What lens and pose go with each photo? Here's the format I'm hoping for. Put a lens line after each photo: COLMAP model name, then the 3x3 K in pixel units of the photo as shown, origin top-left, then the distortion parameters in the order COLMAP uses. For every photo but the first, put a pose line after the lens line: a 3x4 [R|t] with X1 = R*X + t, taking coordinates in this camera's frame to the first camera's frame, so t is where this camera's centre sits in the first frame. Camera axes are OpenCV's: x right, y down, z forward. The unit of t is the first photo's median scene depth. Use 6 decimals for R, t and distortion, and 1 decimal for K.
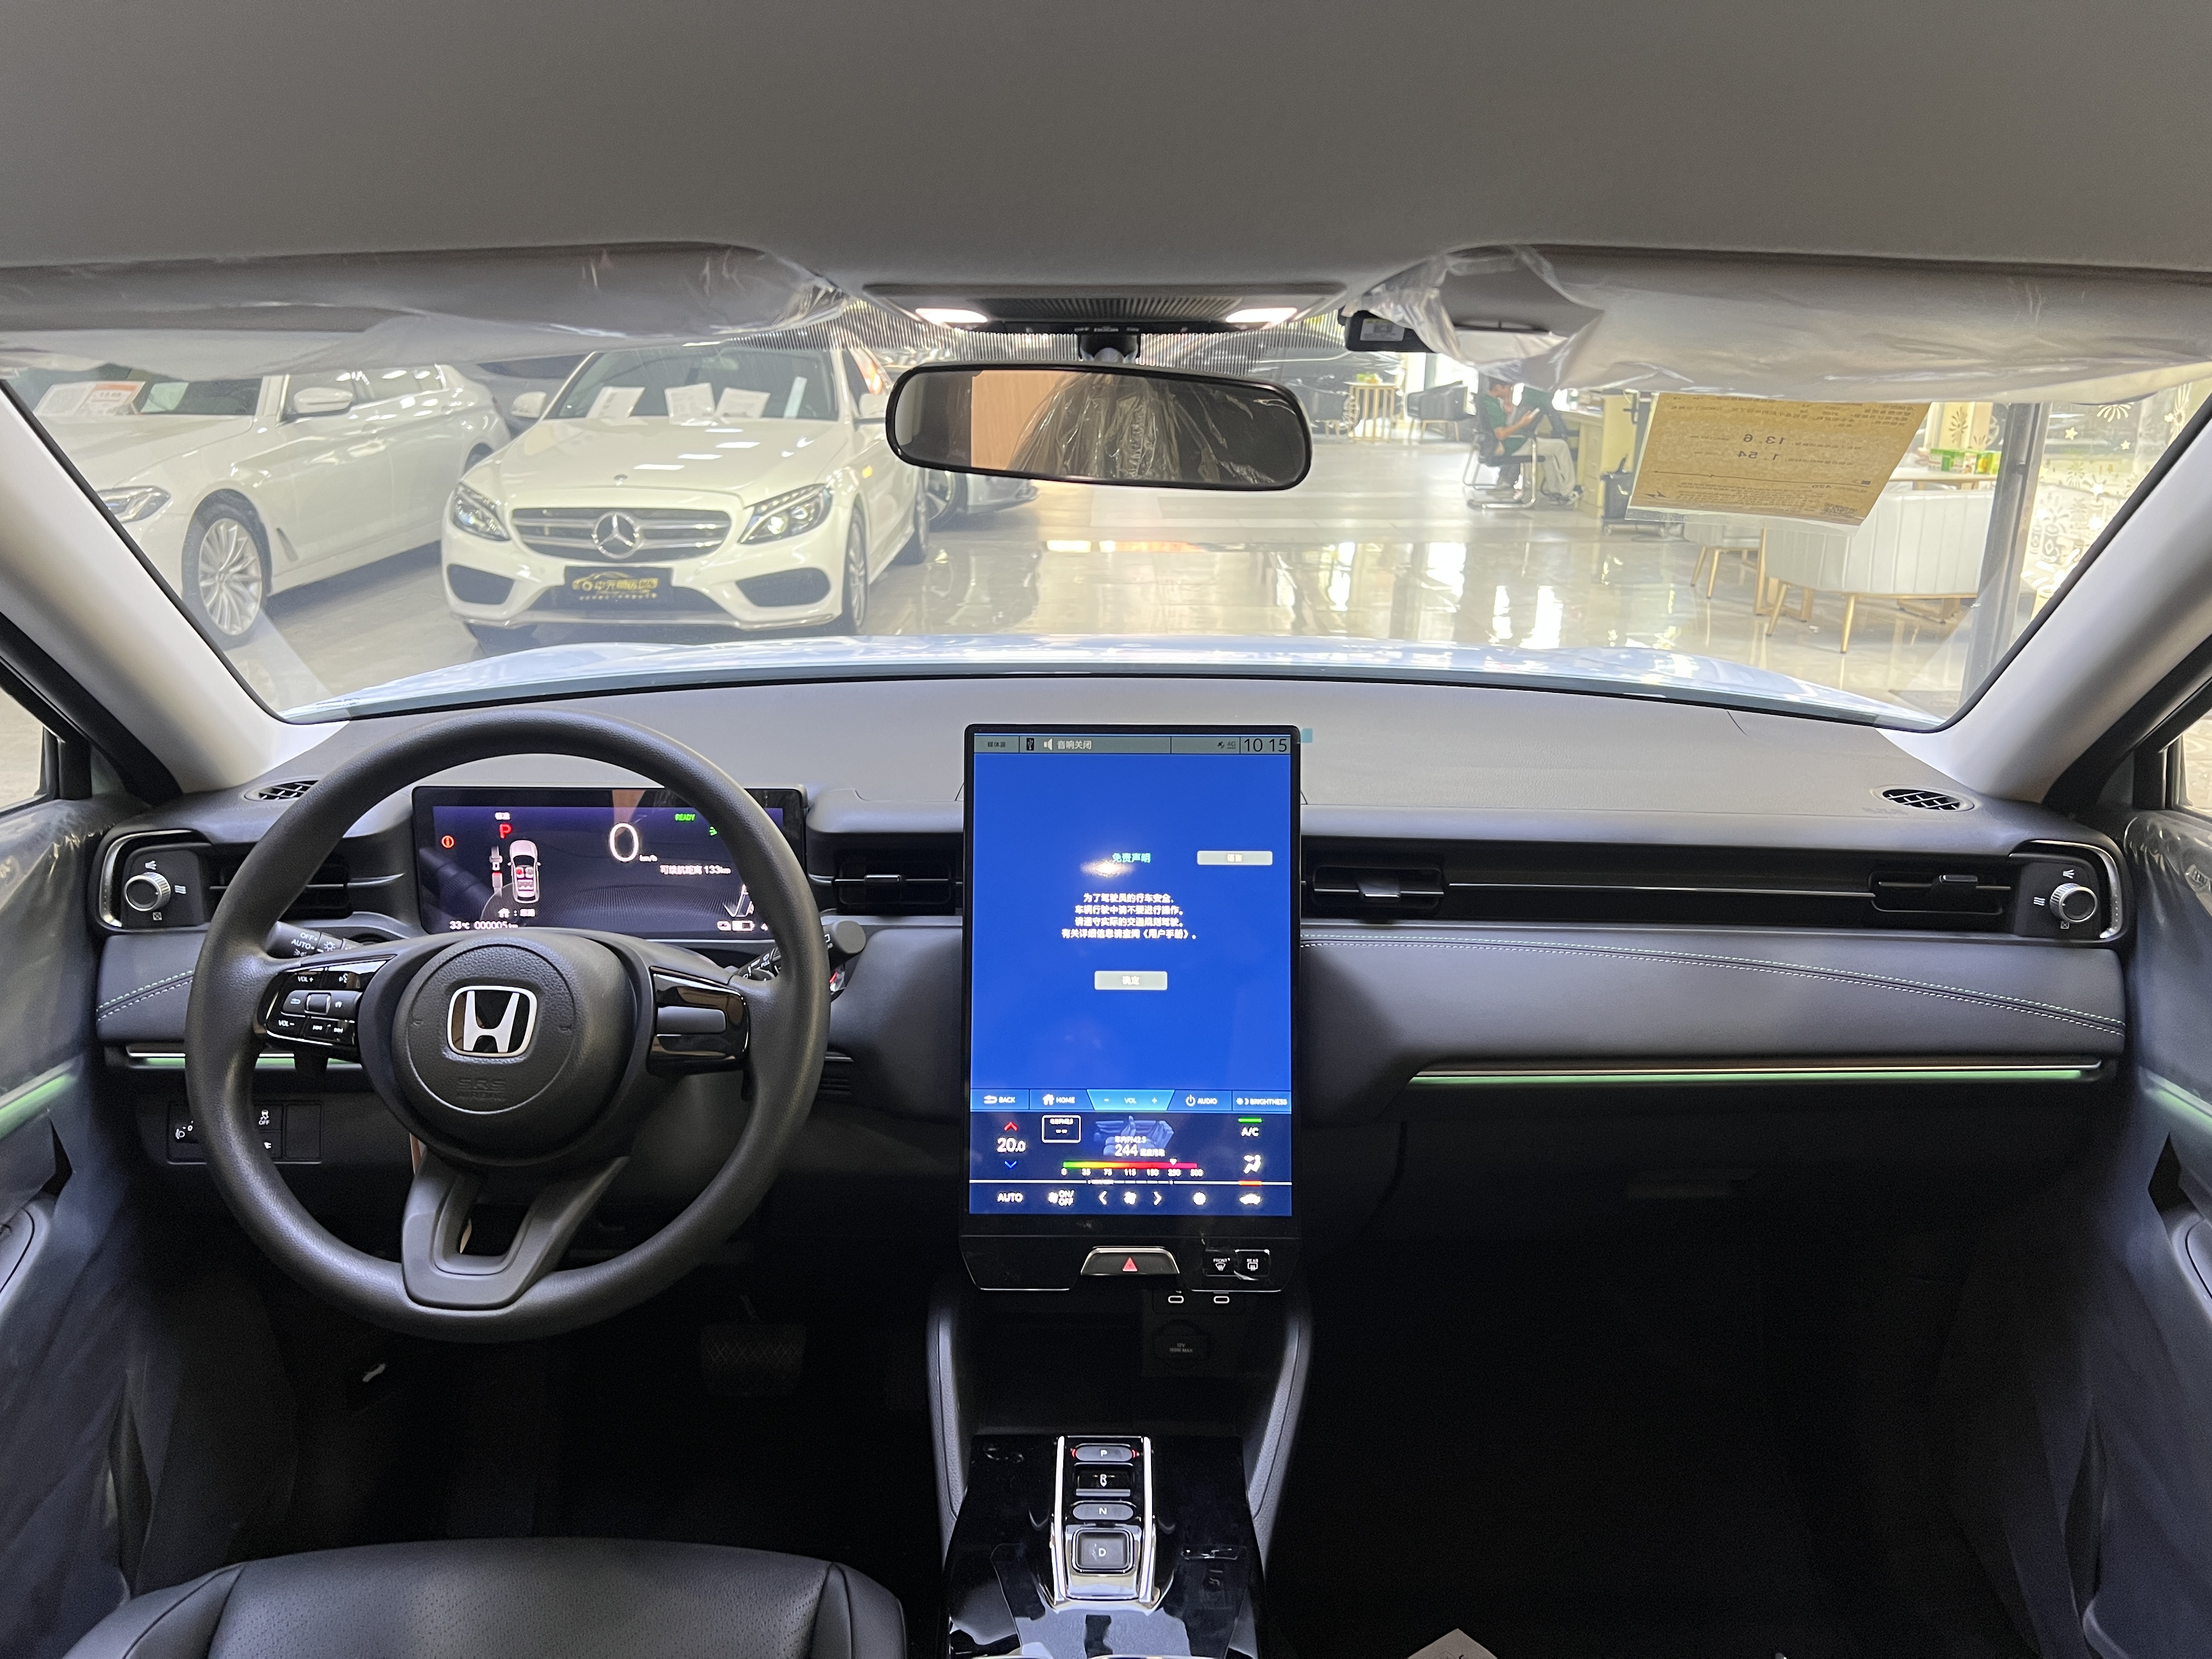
lens RADIAL K [[1625.5, 0, 1106.0], [0, 1625.5, 829.5], [0, 0, 1]] dist [0.096829, -0.138921]
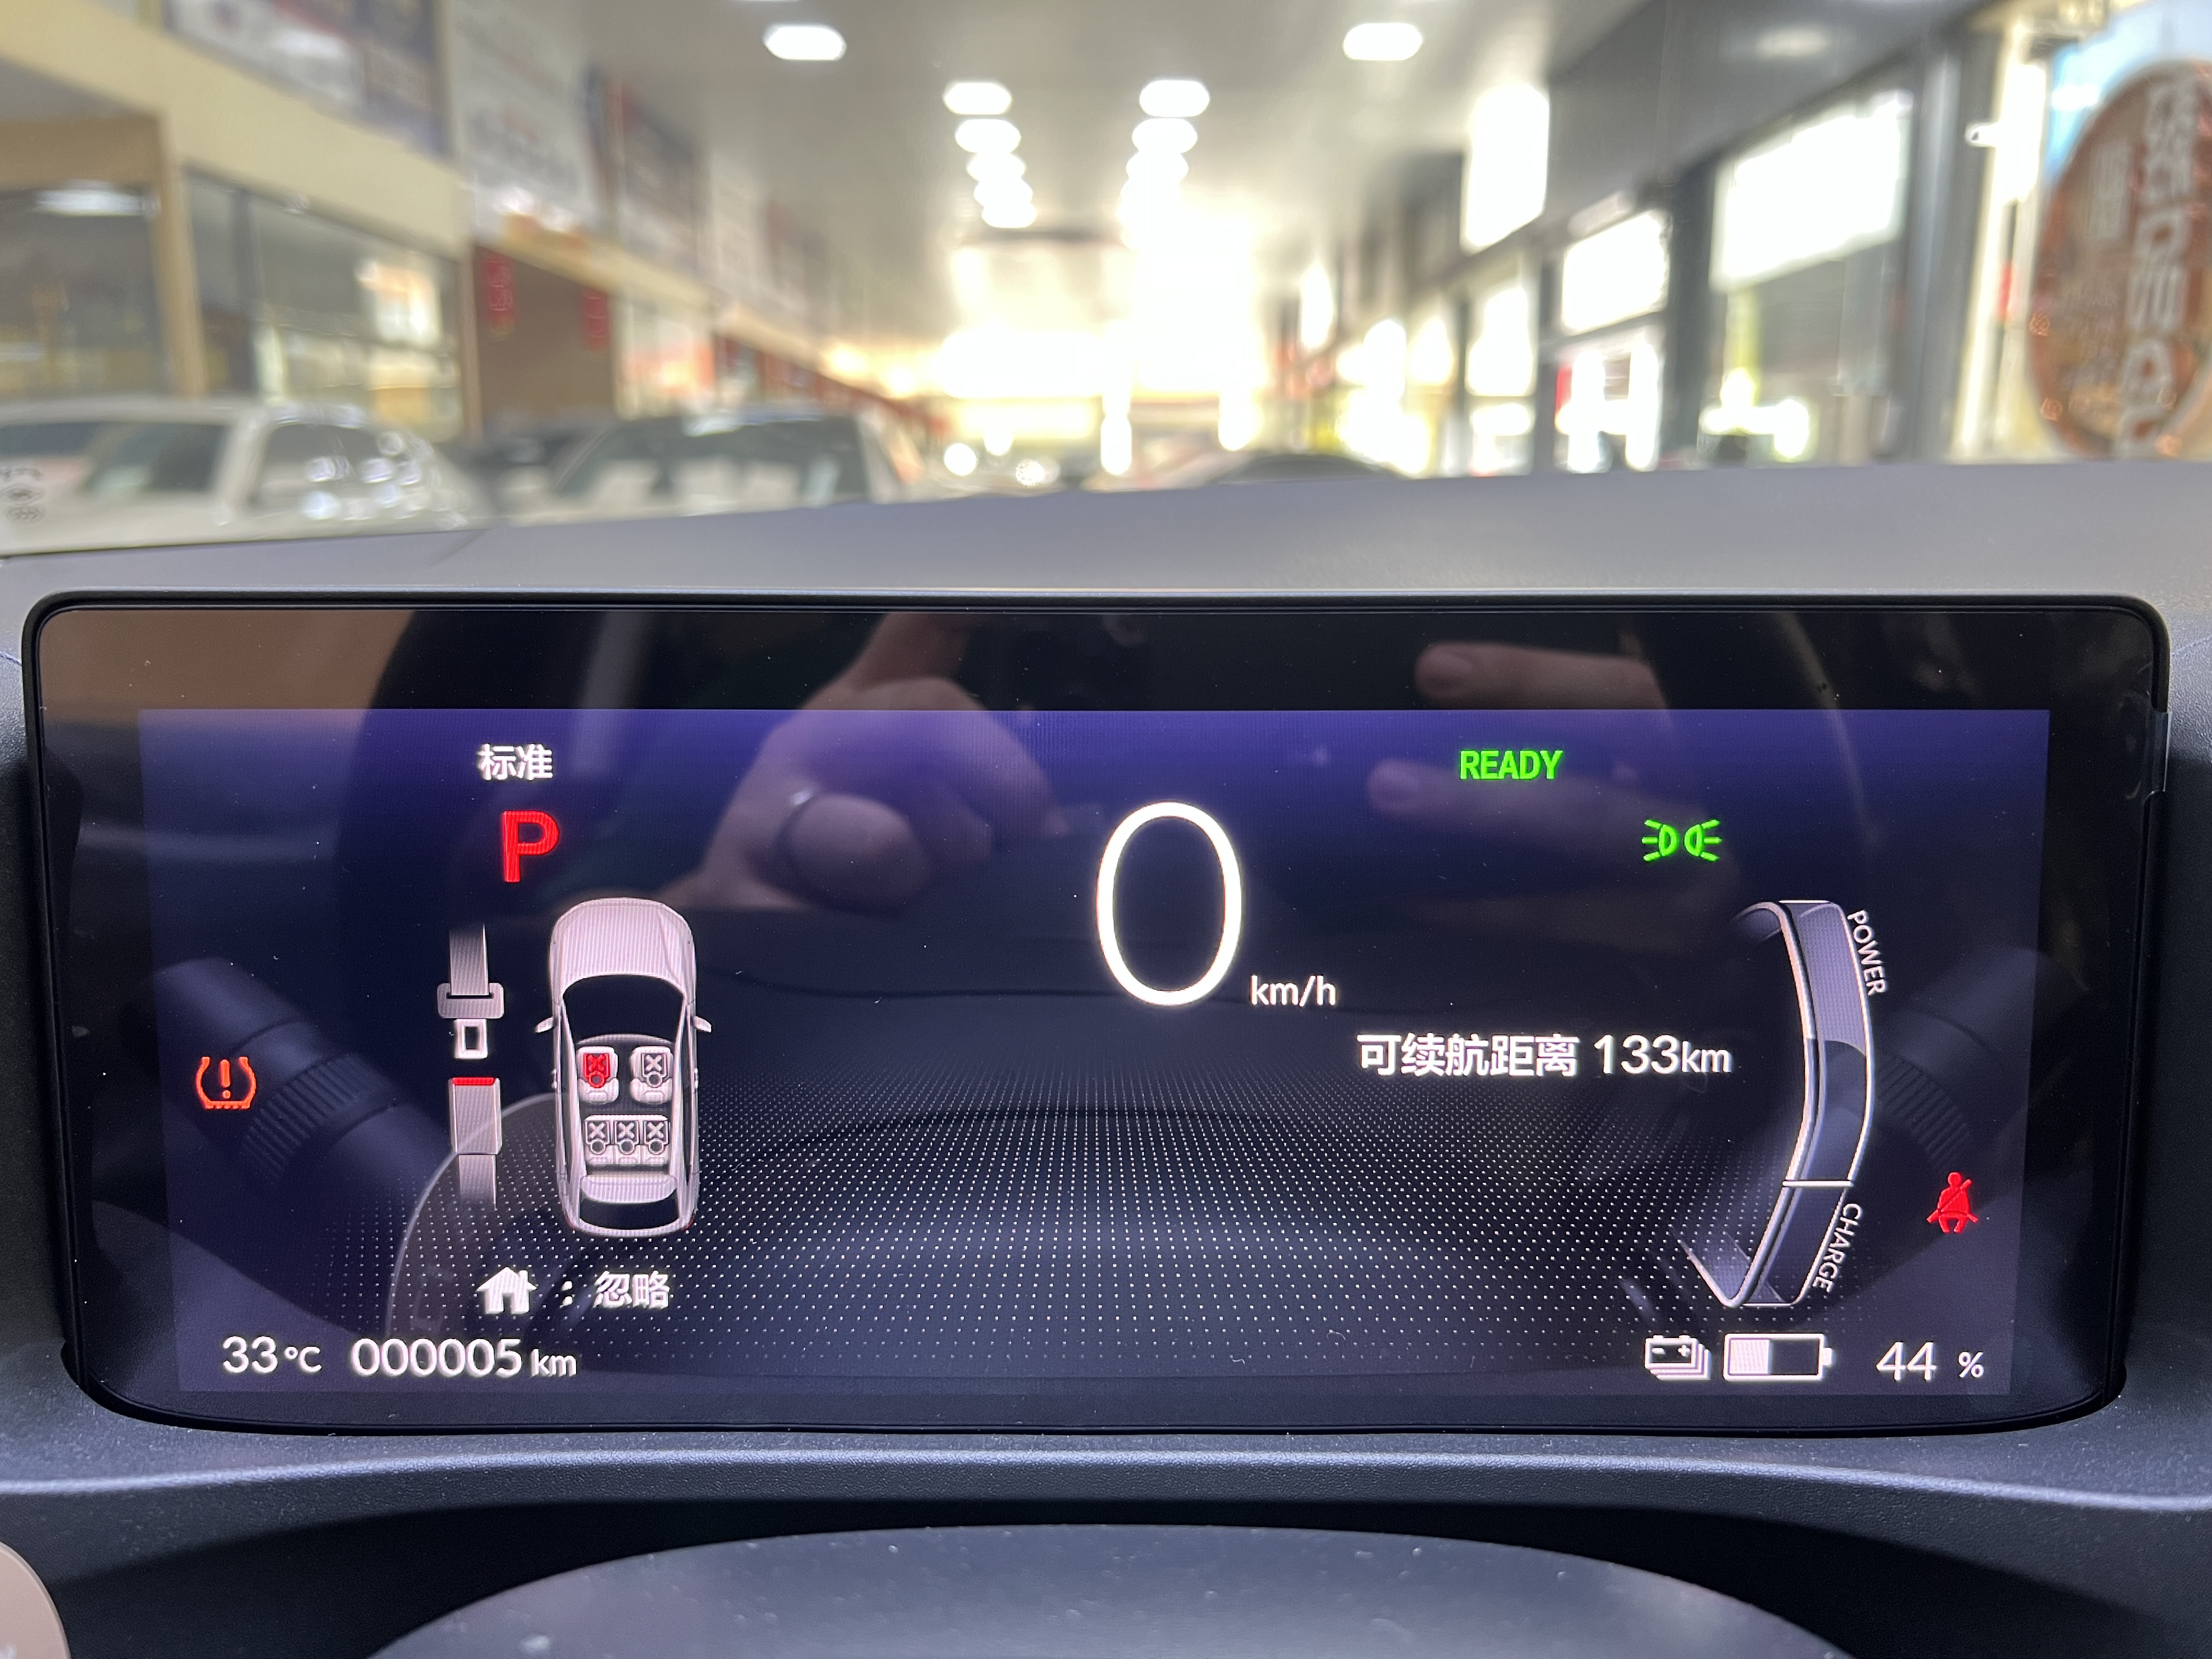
lens RADIAL K [[1625.5, 0, 1106.0], [0, 1625.5, 829.5], [0, 0, 1]] dist [0.096829, -0.138921]
pose [[0.999972, -0.003819, -0.006377, -0.316497], [0.003299, 0.996821, -0.079609, 0.014743], [0.006661, 0.079586, 0.996806, 0.862967]]
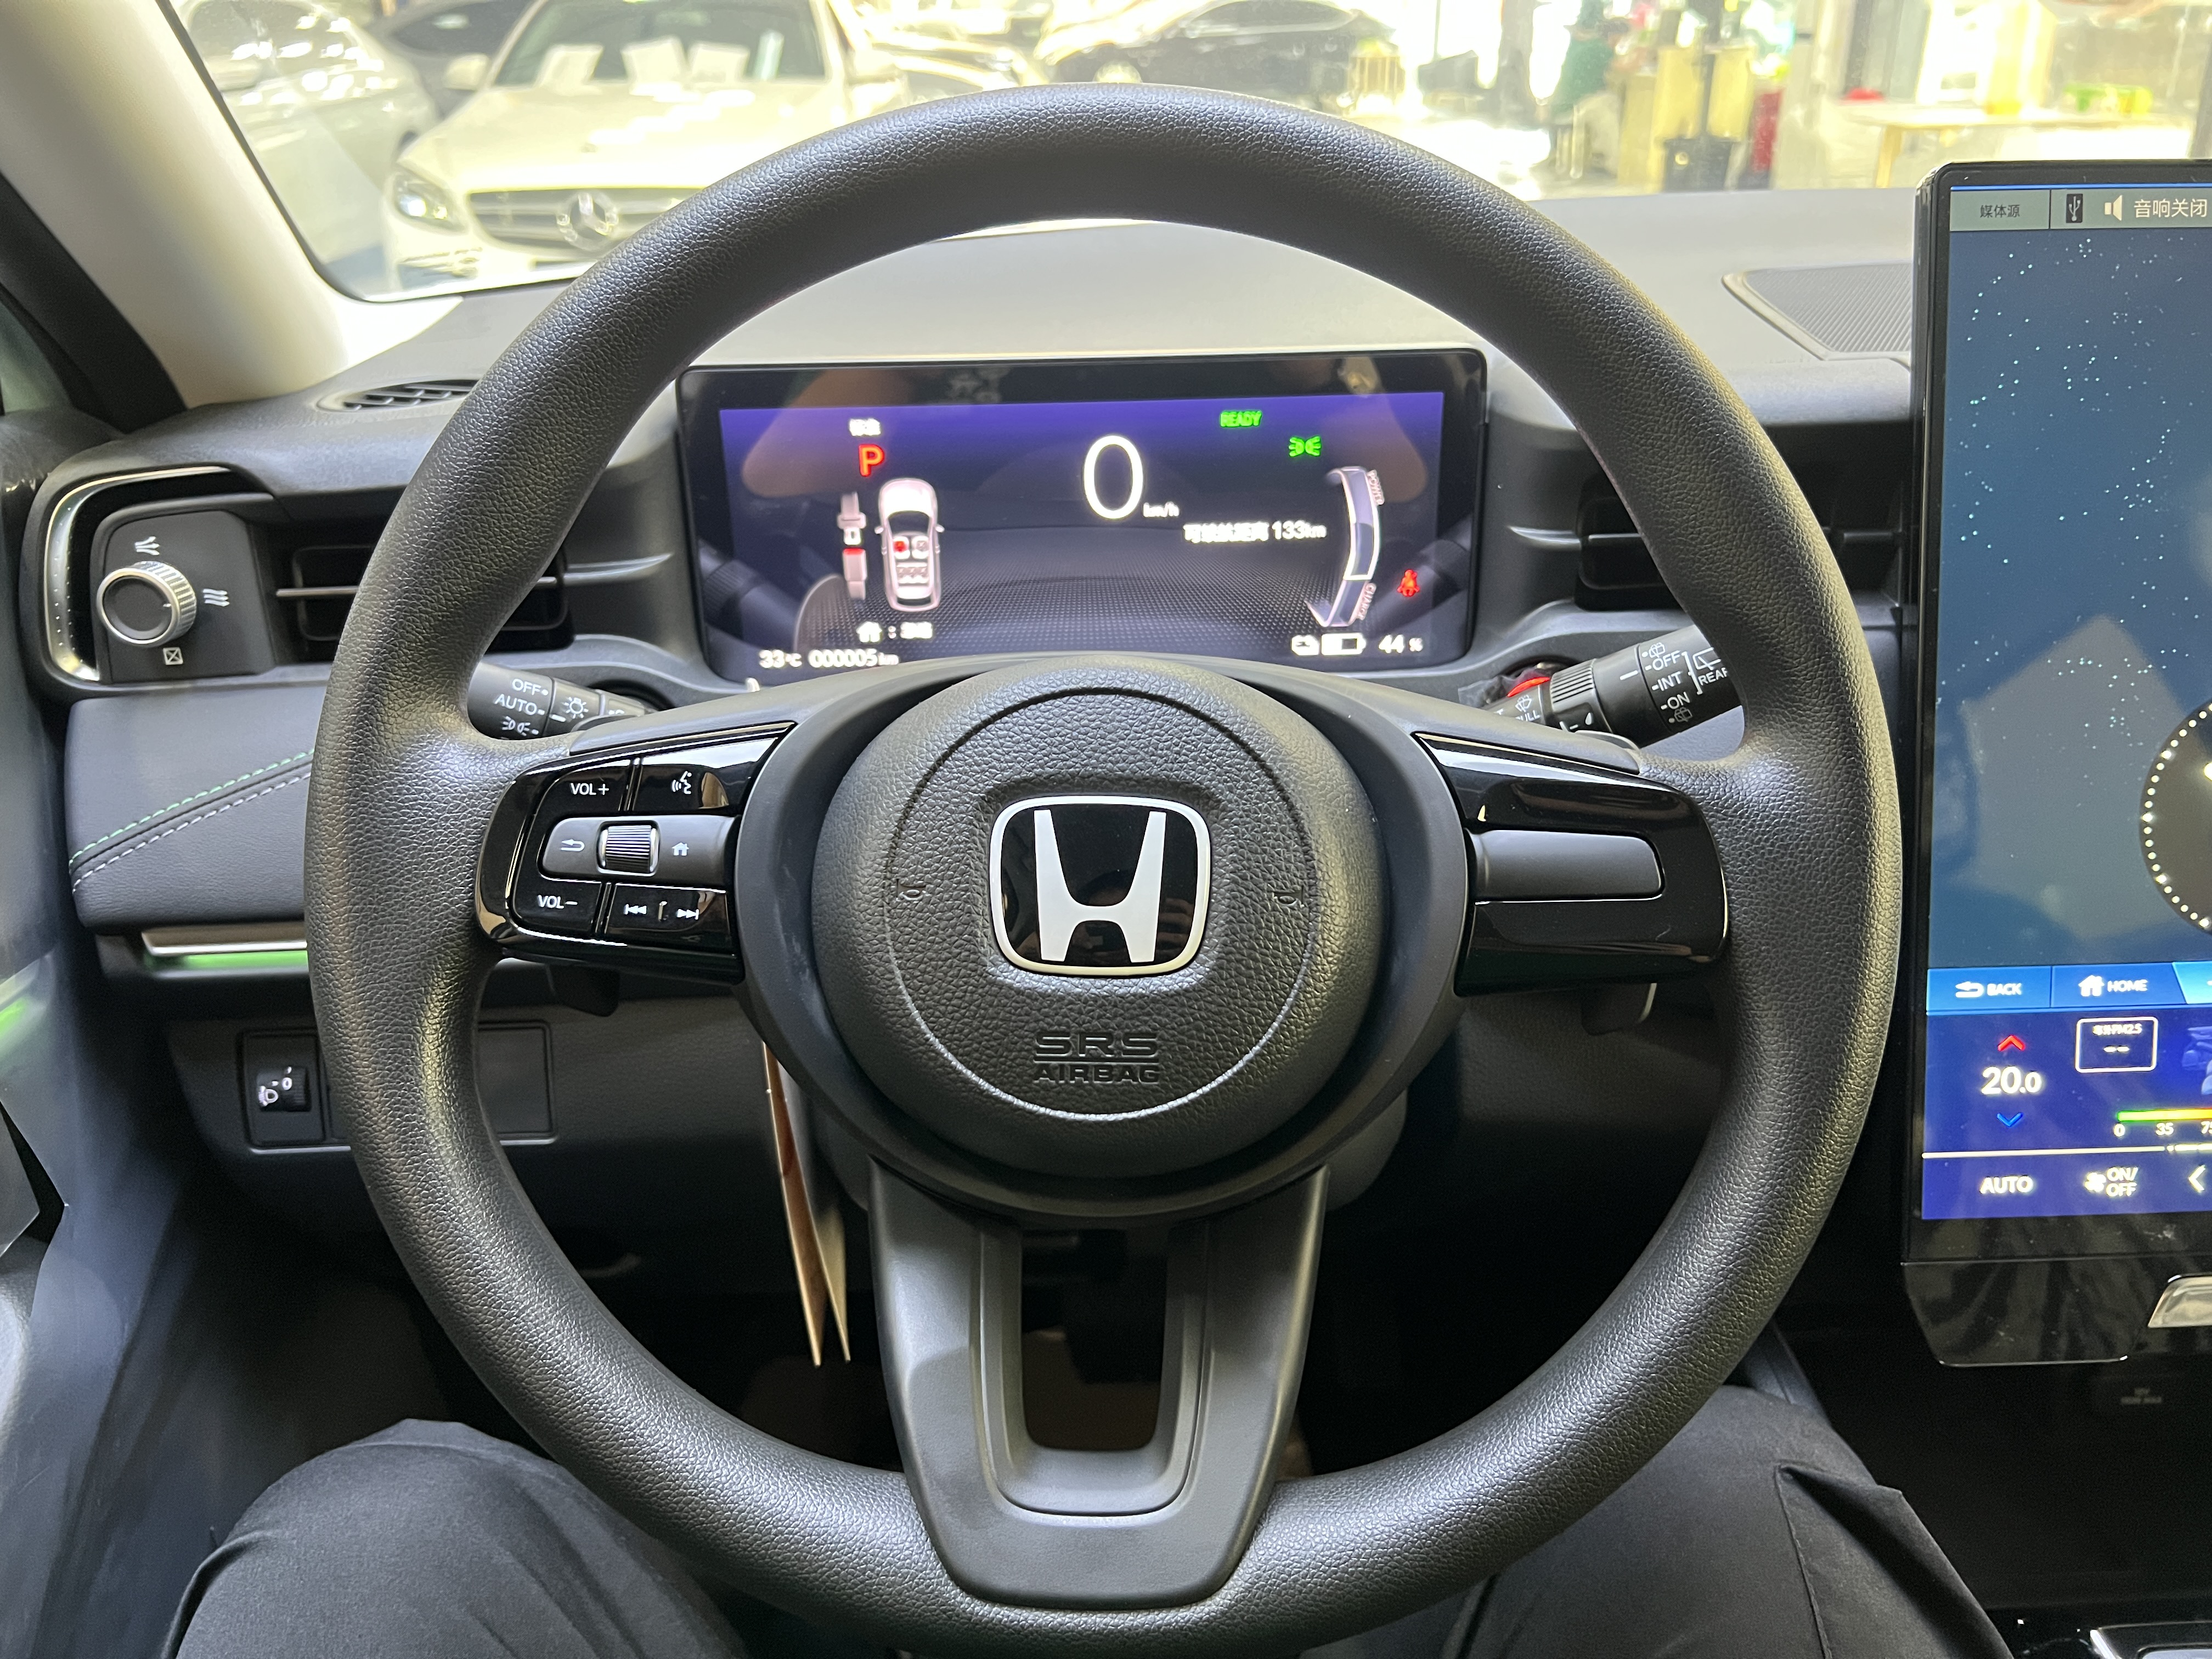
lens RADIAL K [[1664.7, 0, 1106.0], [0, 1664.7, 829.5], [0, 0, 1]] dist [0.052641, -0.078625]
pose [[0.999297, -0.033476, 0.016892, -0.325040], [0.030512, 0.987816, 0.152604, 0.037176], [-0.021795, -0.151981, 0.988143, 0.525288]]
